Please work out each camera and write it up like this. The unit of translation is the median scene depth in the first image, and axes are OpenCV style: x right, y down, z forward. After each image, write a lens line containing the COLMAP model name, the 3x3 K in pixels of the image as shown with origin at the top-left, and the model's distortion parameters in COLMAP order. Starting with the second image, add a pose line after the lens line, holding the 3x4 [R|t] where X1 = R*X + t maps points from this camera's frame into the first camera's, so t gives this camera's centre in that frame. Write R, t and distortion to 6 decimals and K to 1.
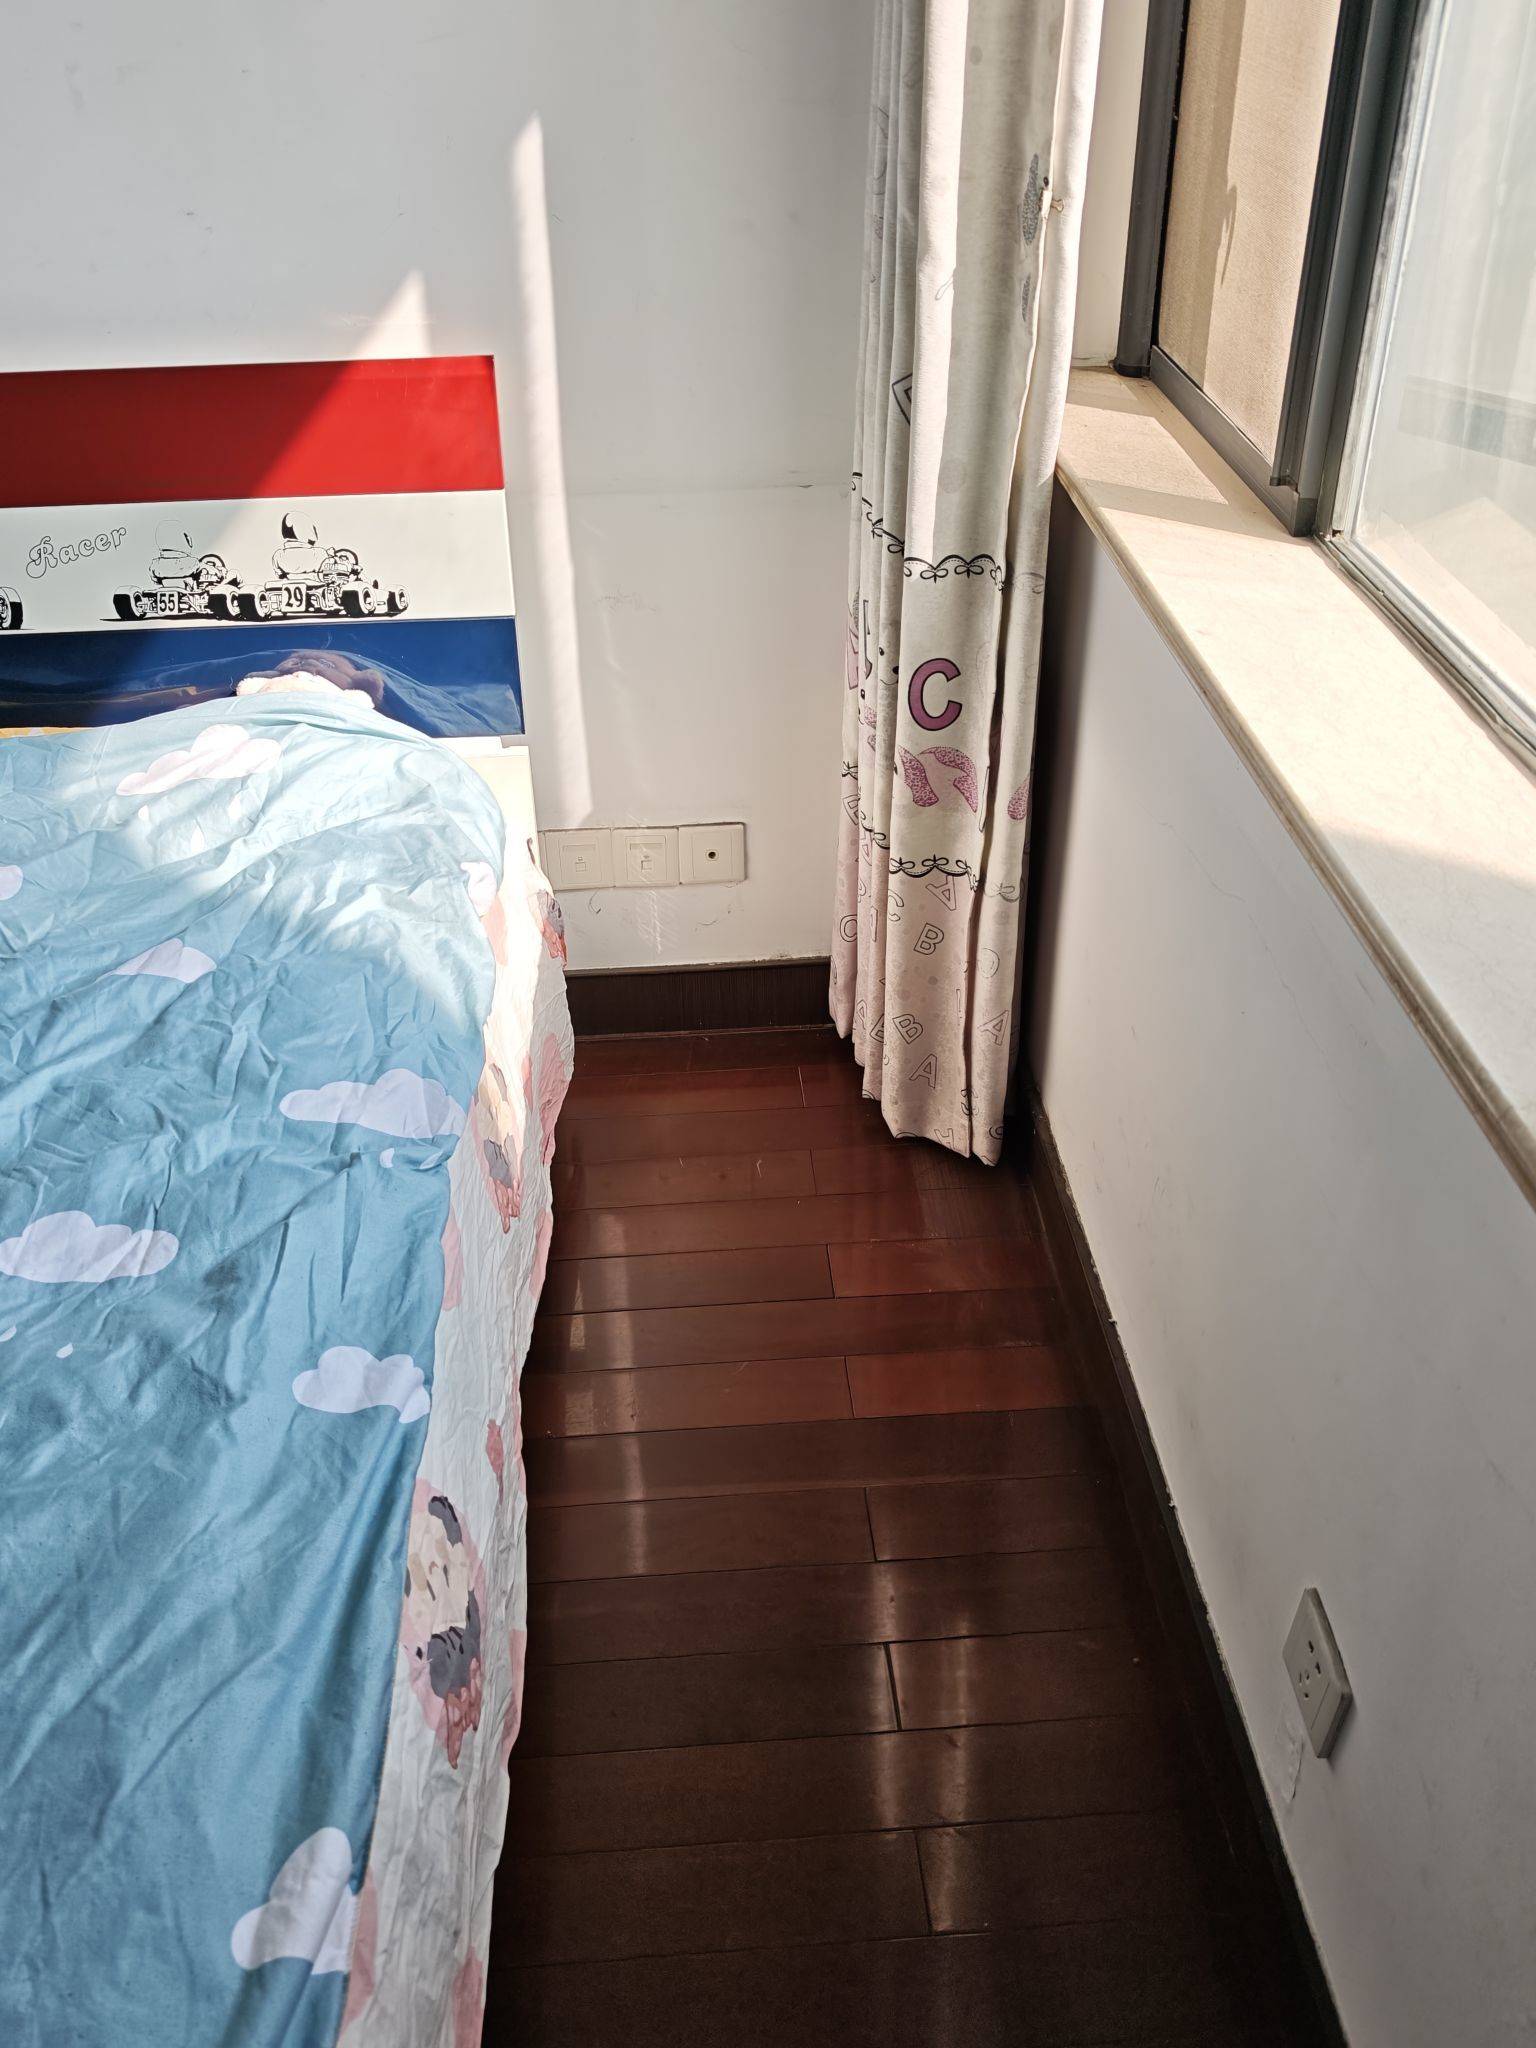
lens RADIAL K [[1762.7, 0, 768.0], [0, 1762.7, 1024.0], [0, 0, 1]] dist [0.058884, -0.150870]
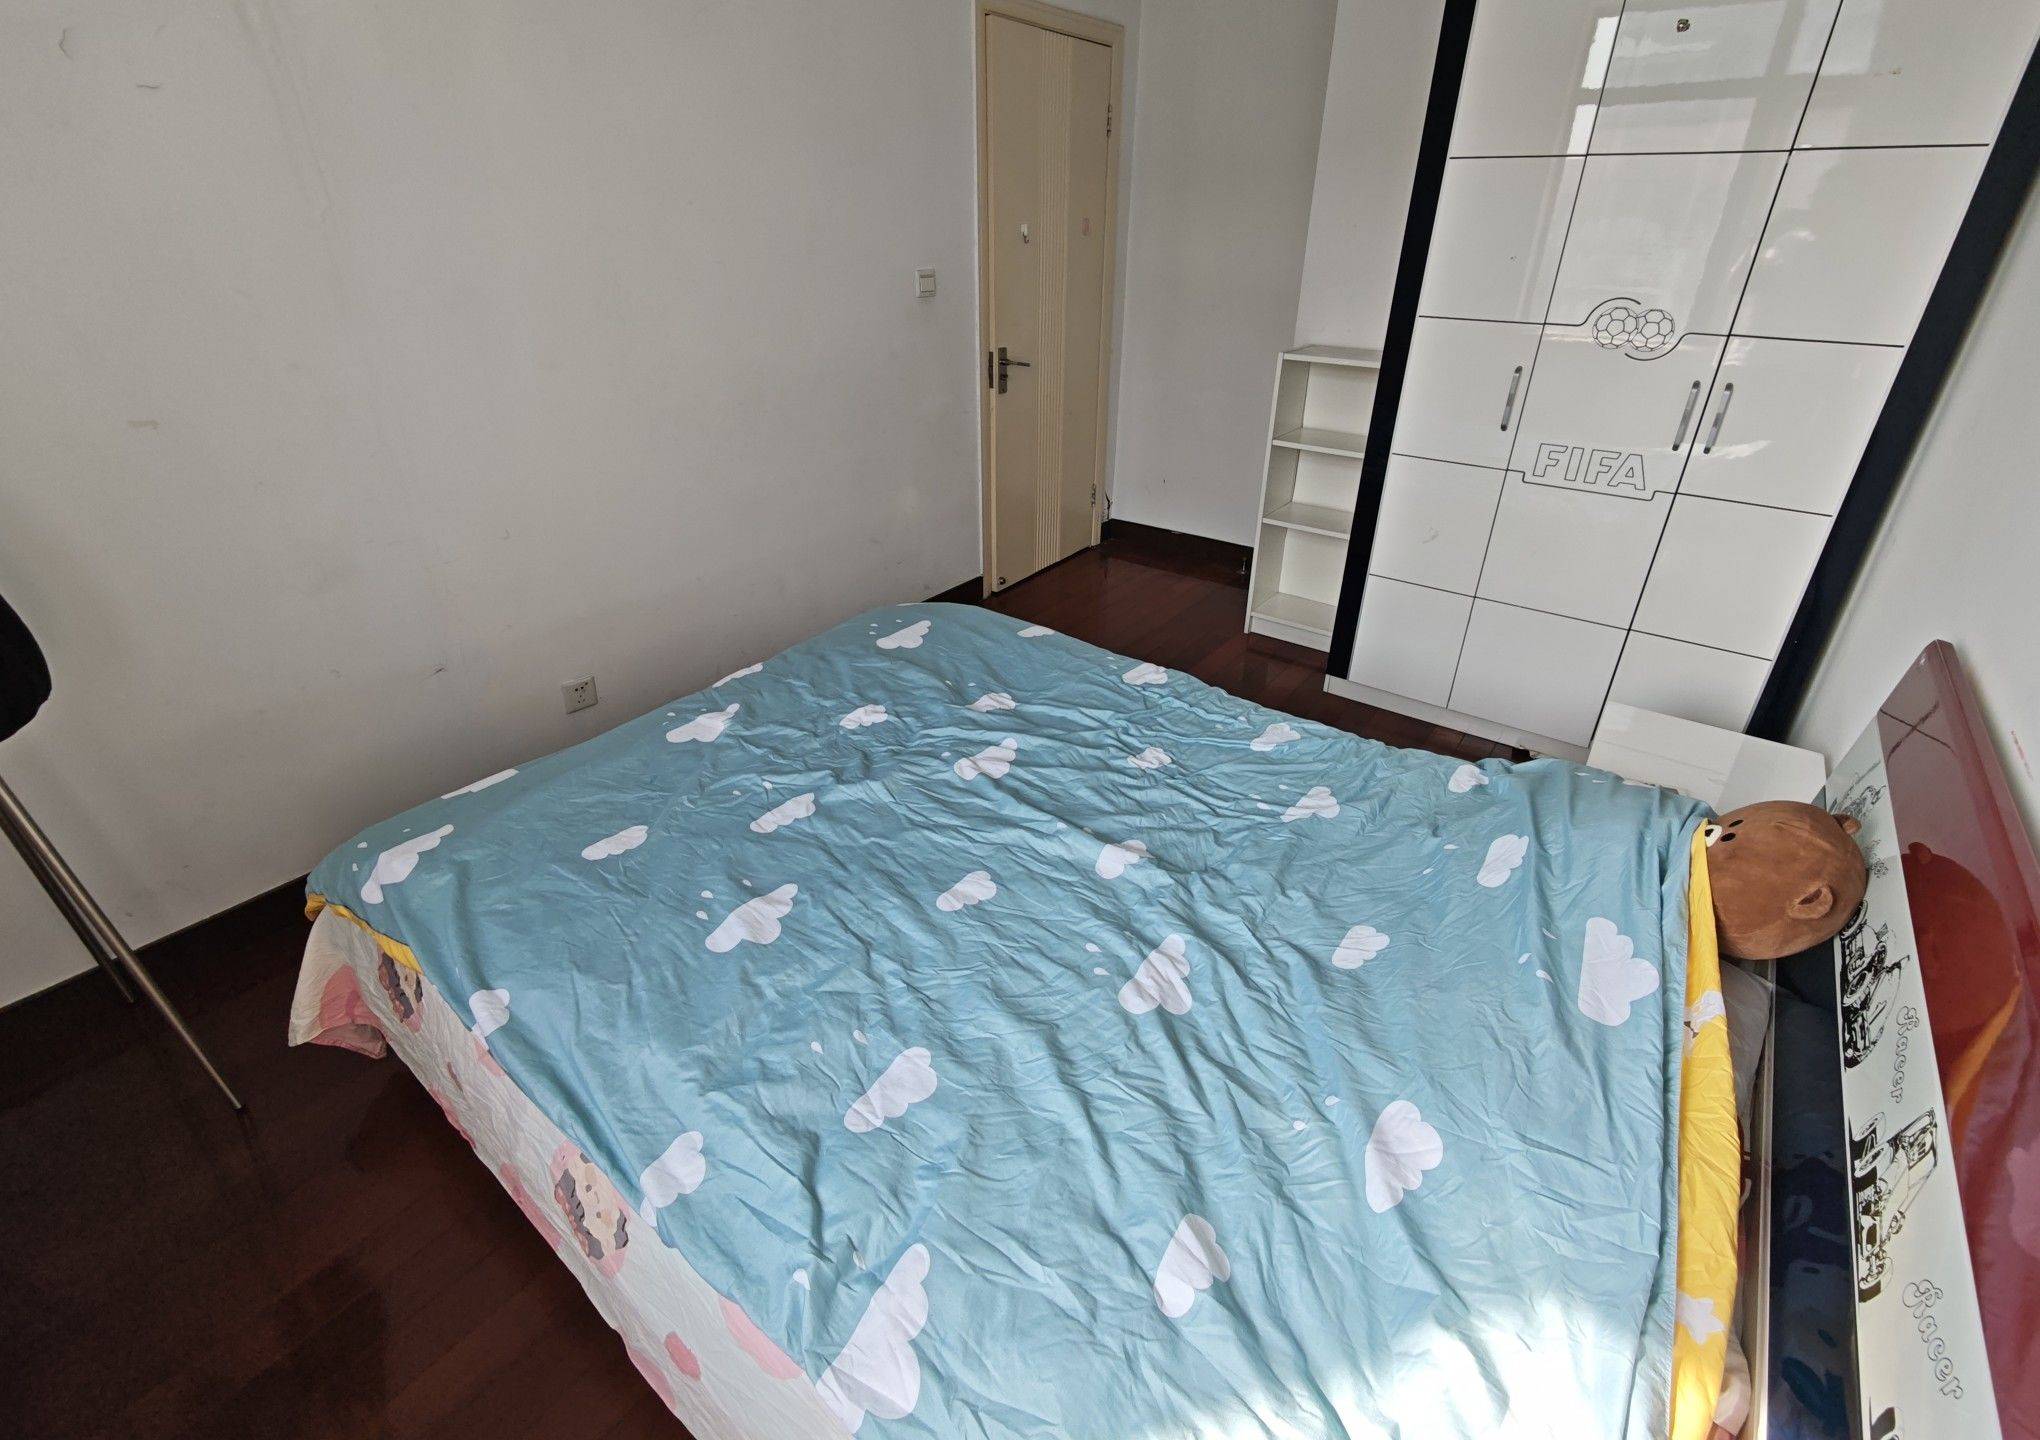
lens RADIAL K [[913.7, 0, 1017.4], [0, 913.7, 678.2], [0, 0, 1]] dist [0.000314, -0.000138]
pose [[-0.657168, 0.353249, -0.665842, -0.027684], [-0.418582, 0.563603, 0.712138, -0.544091], [0.626833, 0.746704, -0.222518, 0.730050]]
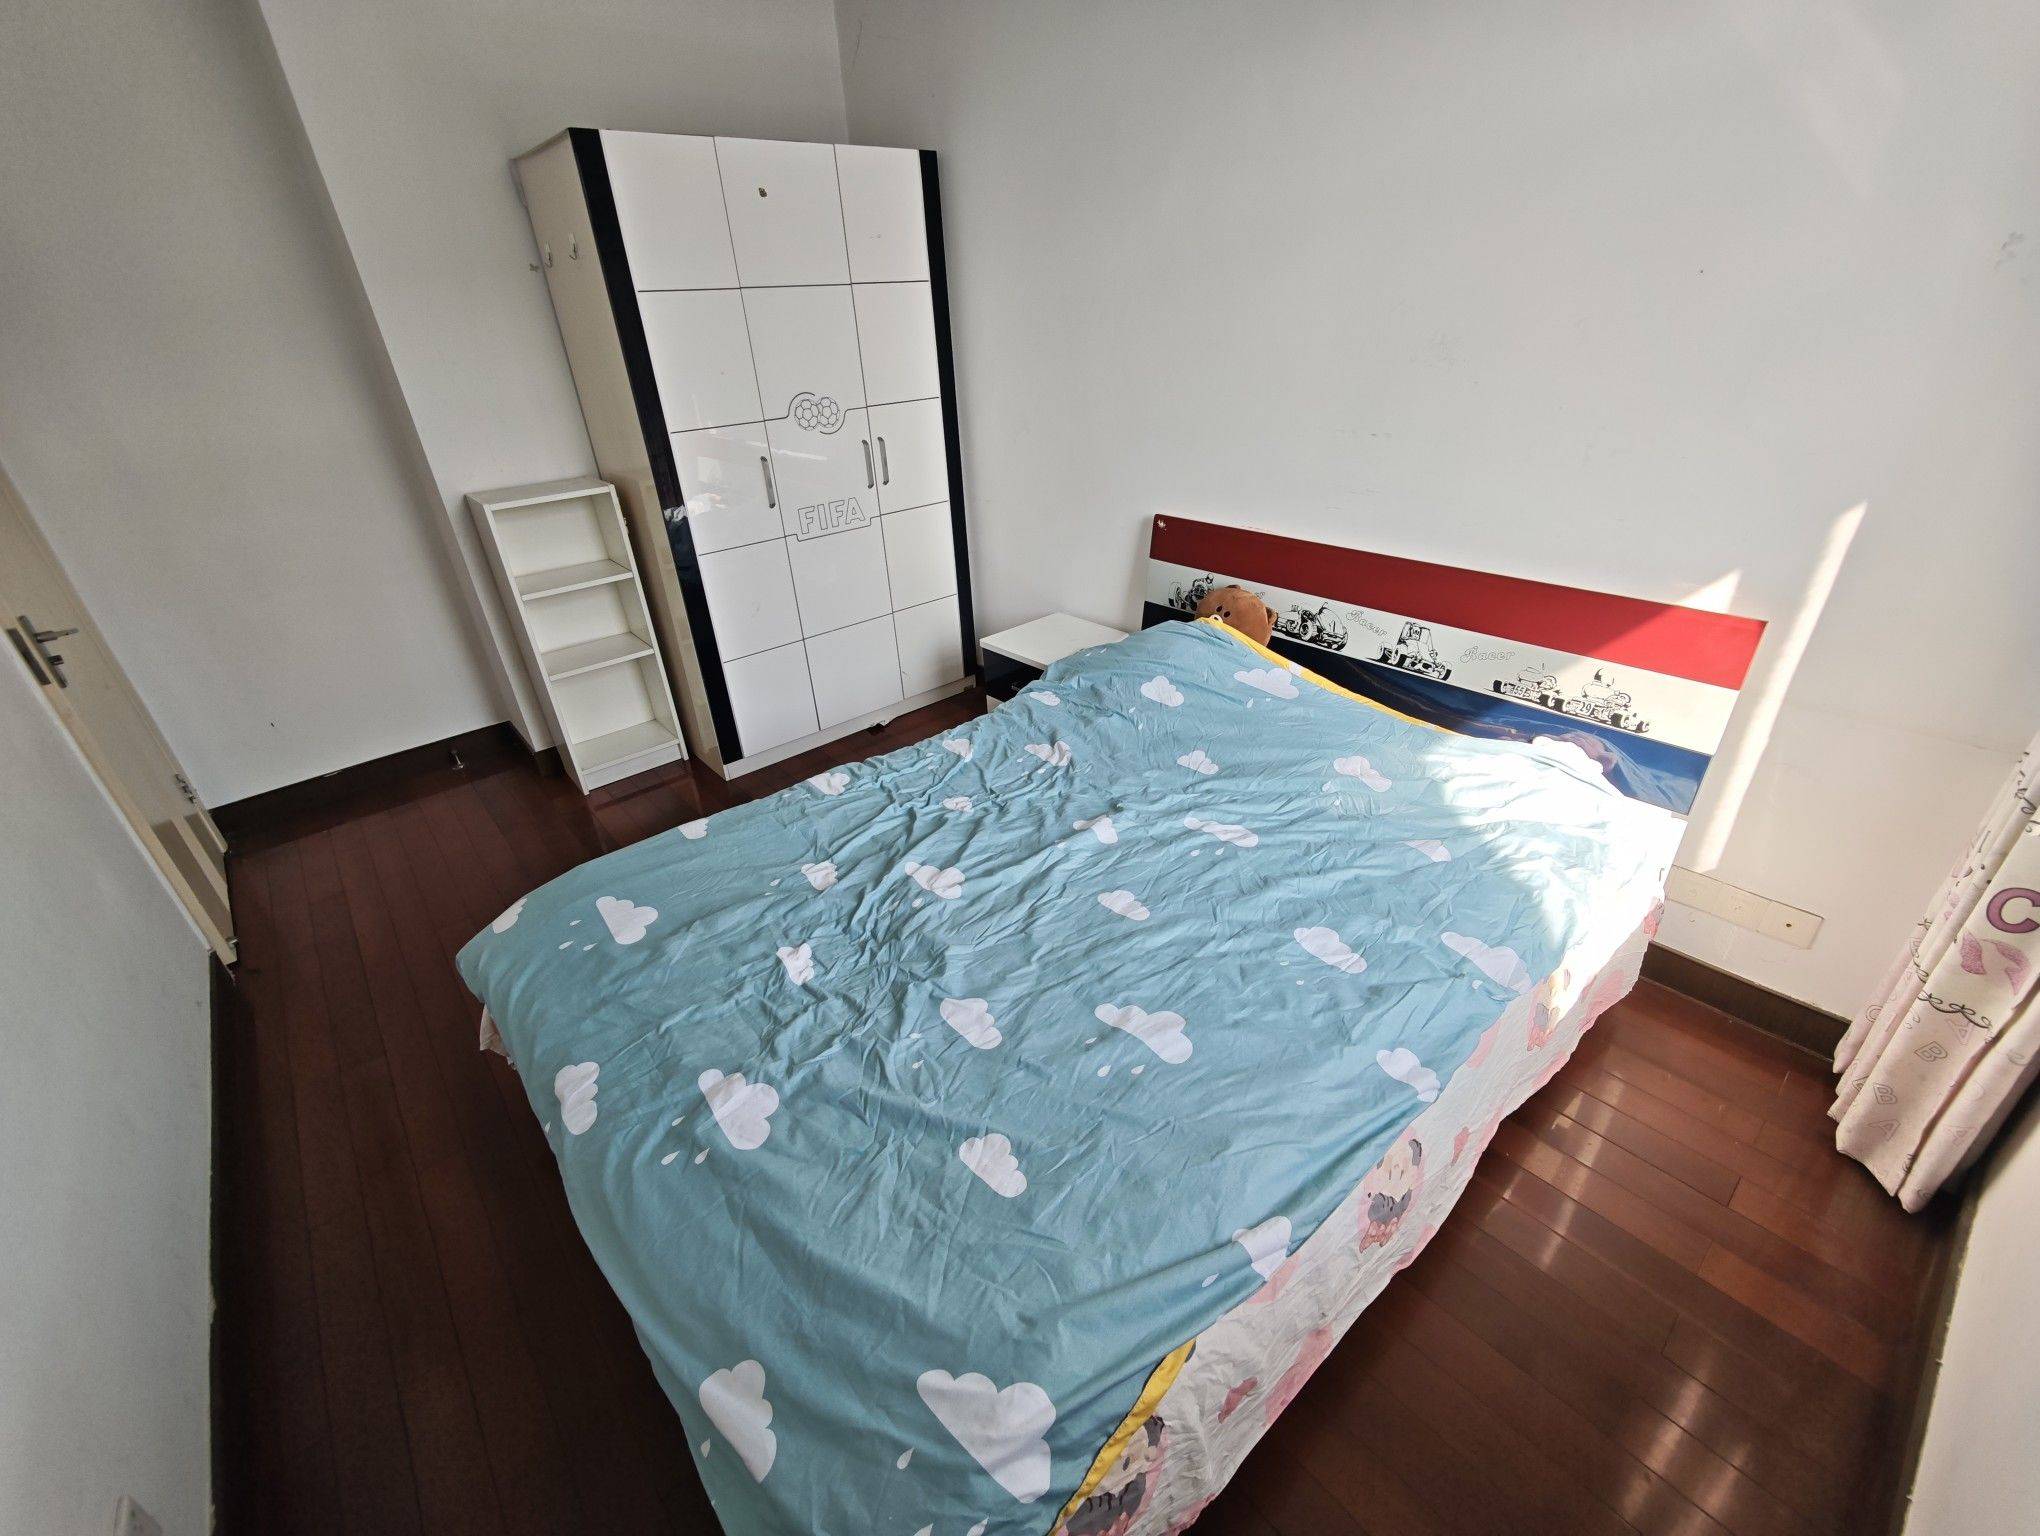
lens RADIAL K [[860.2, 0, 1031.4], [0, 860.2, 771.3], [0, 0, 1]] dist [0.000413, 0.000290]
pose [[0.606650, 0.374423, -0.701272, 0.061634], [-0.413217, 0.902123, 0.124199, -0.045390], [0.679137, 0.214433, 0.701991, -0.082013]]
